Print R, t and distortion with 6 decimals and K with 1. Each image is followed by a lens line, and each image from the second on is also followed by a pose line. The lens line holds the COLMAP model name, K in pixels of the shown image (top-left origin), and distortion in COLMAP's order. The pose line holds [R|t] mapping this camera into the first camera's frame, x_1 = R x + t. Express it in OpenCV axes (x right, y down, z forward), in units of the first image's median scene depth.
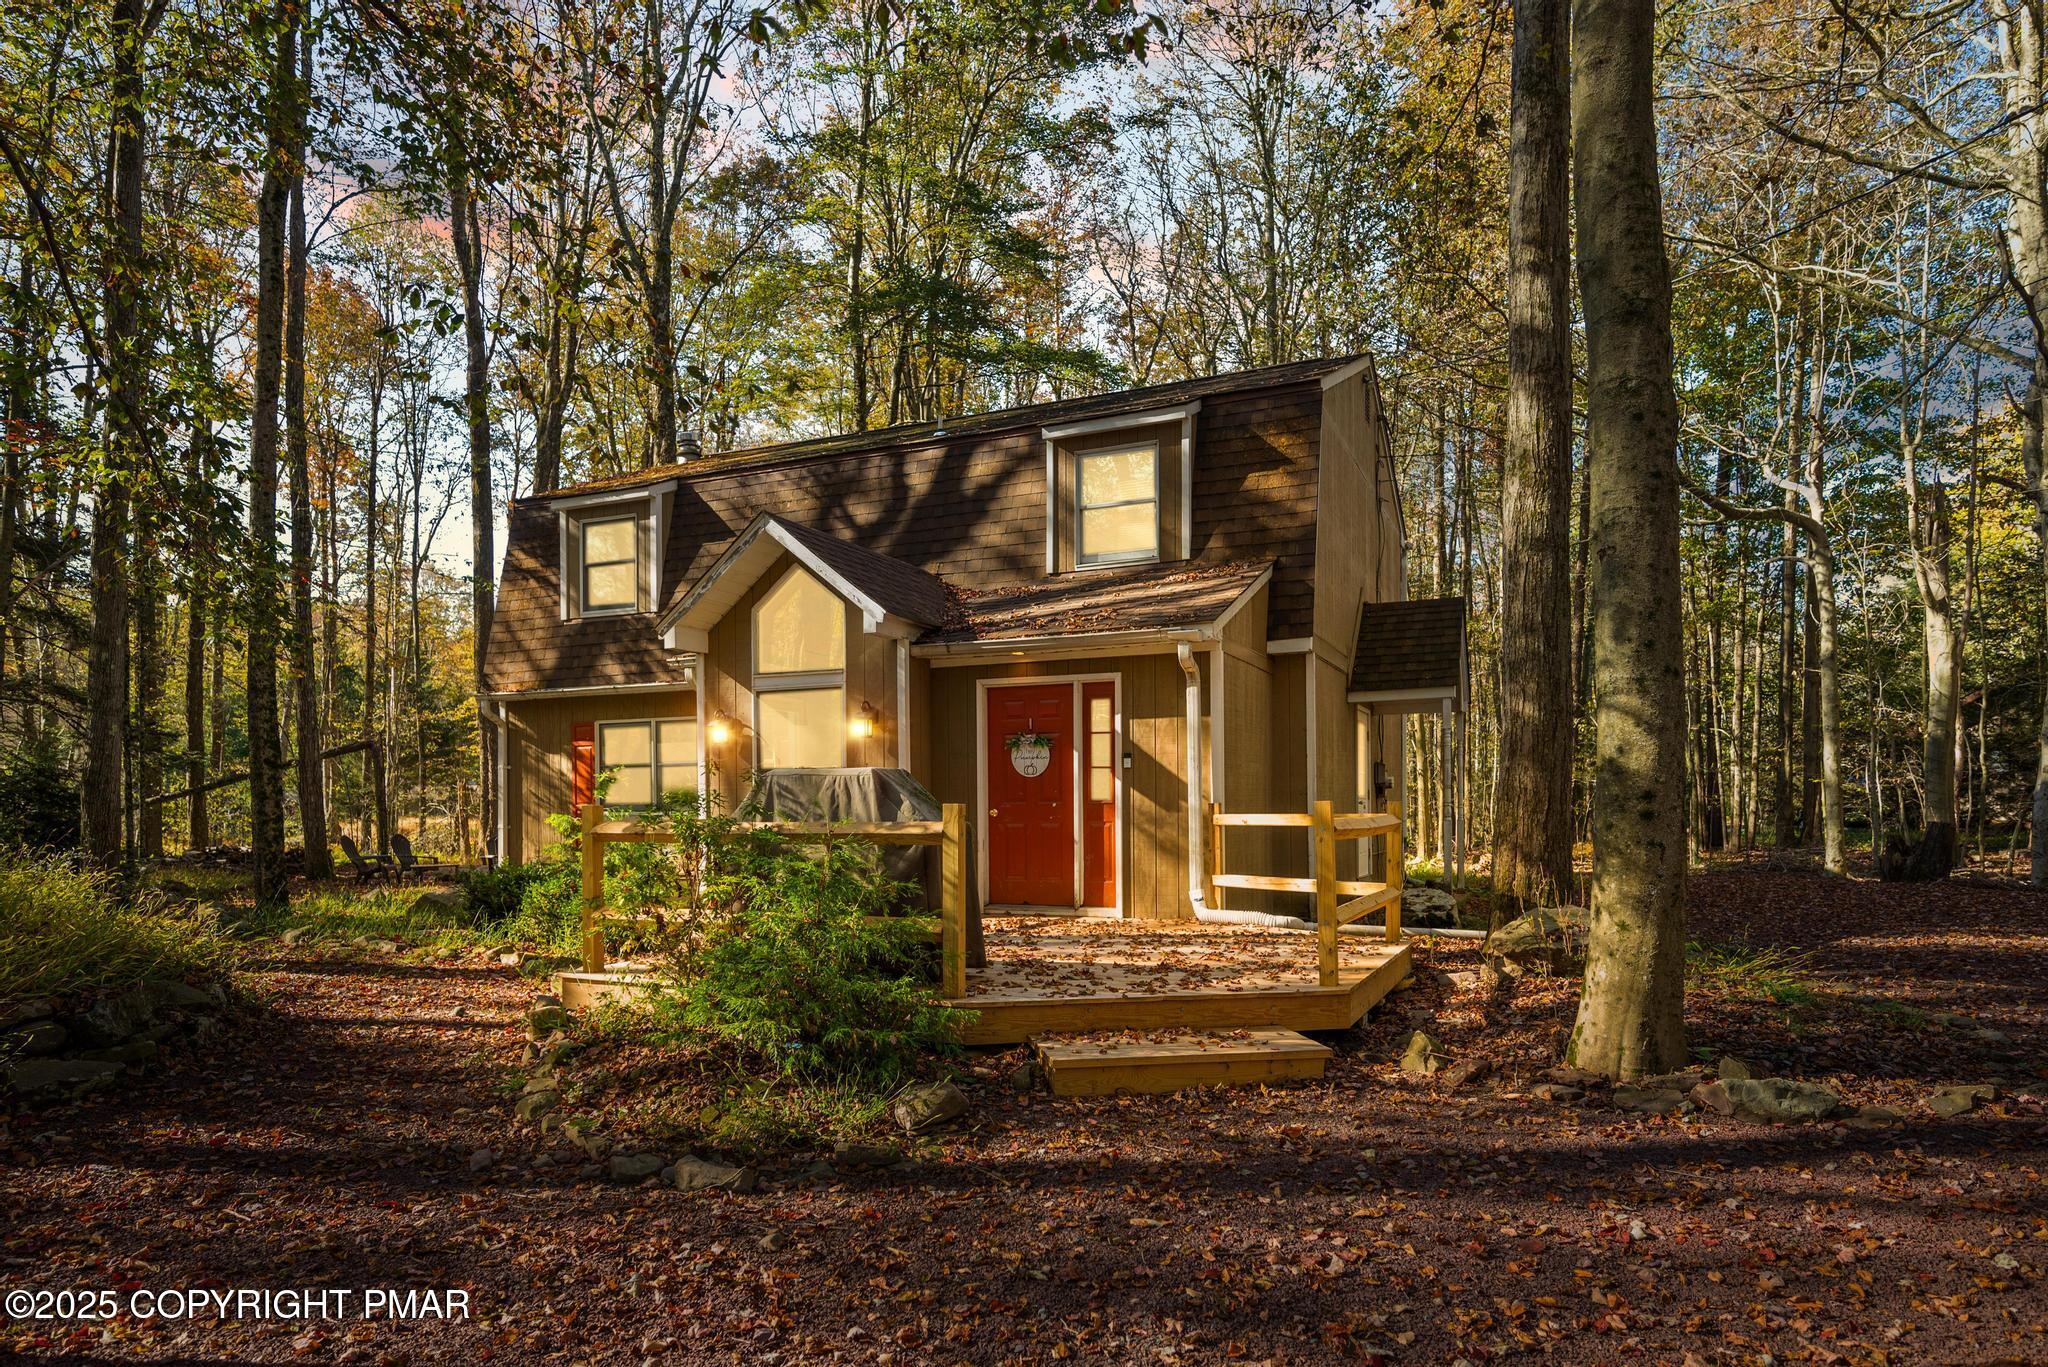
lens RADIAL K [[1140.7, 0, 992.5], [0, 1140.7, 803.2], [0, 0, 1]] dist [-0.004183, 0.000429]
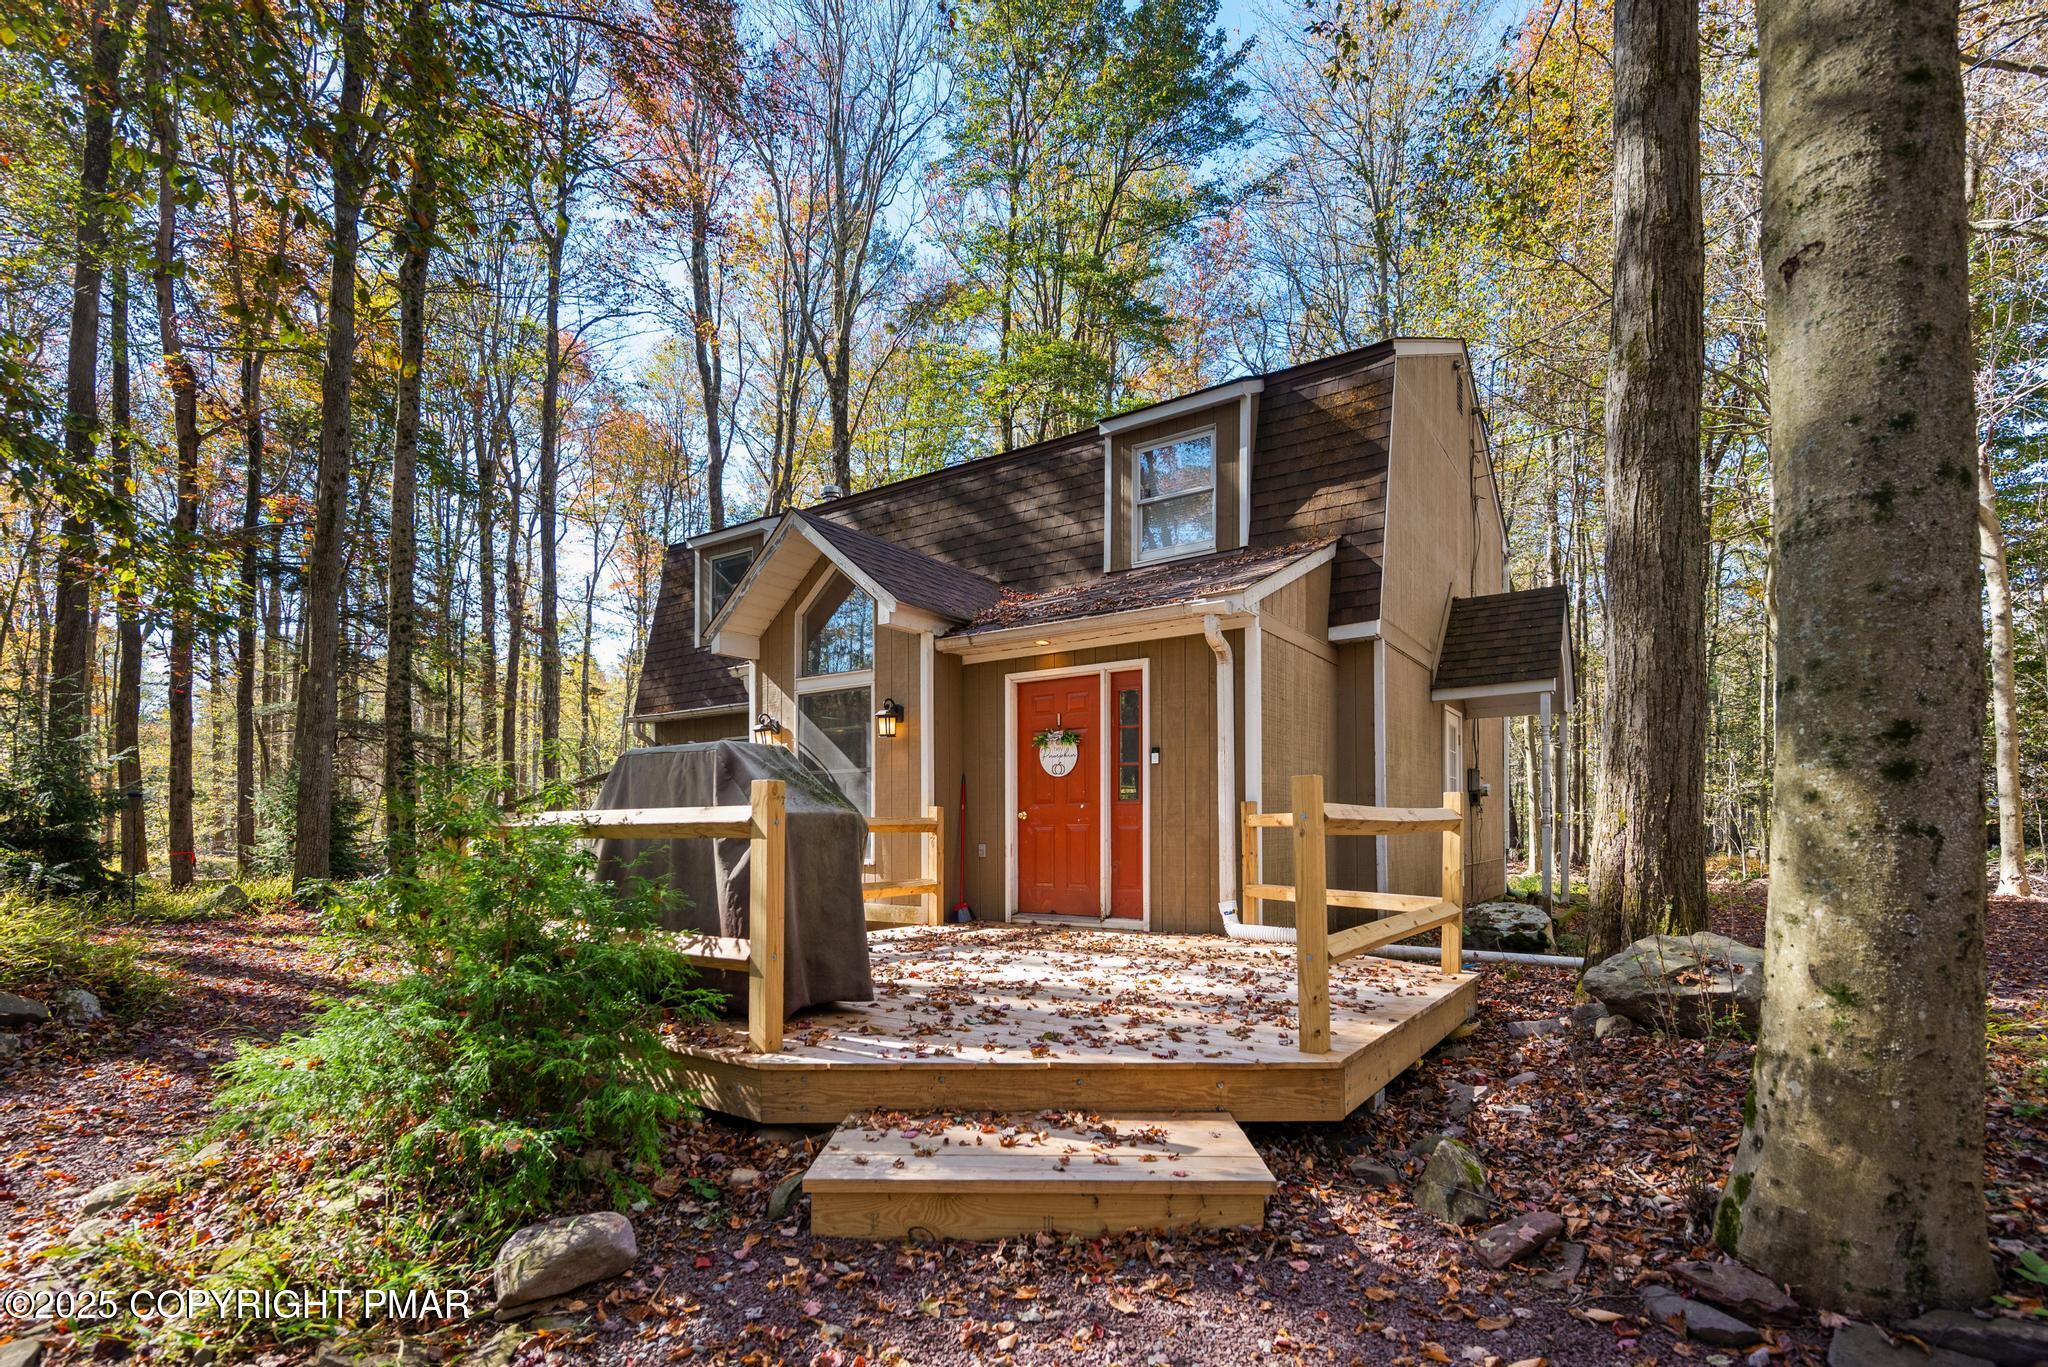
lens RADIAL K [[903.6, 0, 1033.8], [0, 903.6, 820.5], [0, 0, 1]] dist [-0.000553, -0.001021]
pose [[0.987860, 0.001661, -0.155338, 0.121157], [-0.002117, 0.999994, -0.002768, 0.014233], [0.155333, 0.003063, 0.987857, 0.253576]]
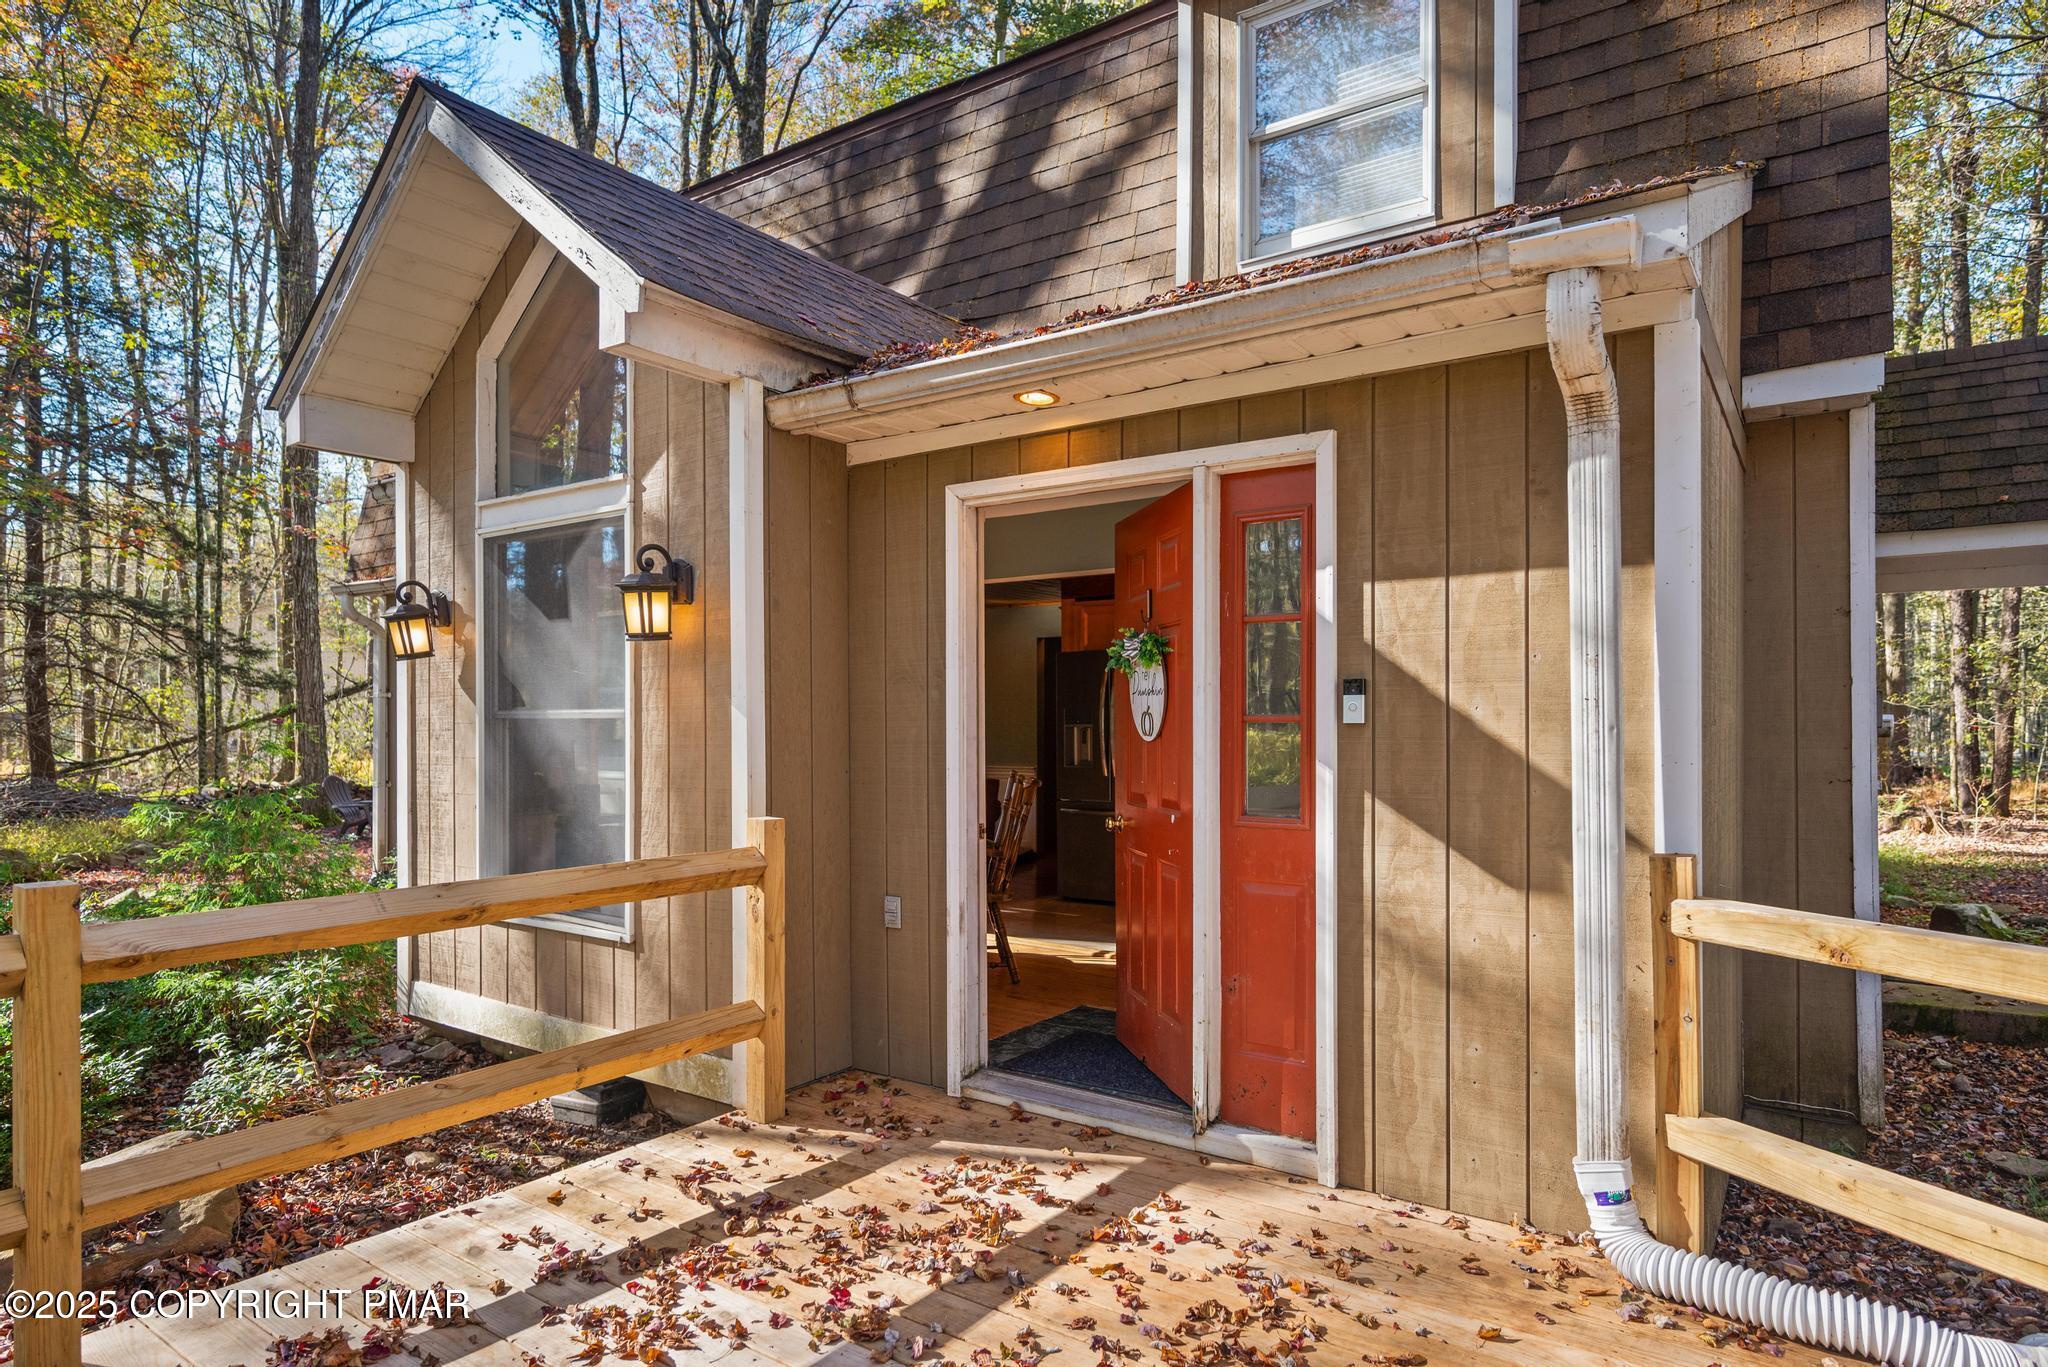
lens RADIAL K [[1140.7, 0, 1029.3], [0, 1140.7, 689.3], [0, 0, 1]] dist [-0.004183, 0.000429]
pose [[0.986234, 0.002687, -0.165333, 0.073288], [-0.007612, 0.999546, -0.029162, -0.028501], [0.165179, 0.030020, 0.985807, 0.606245]]
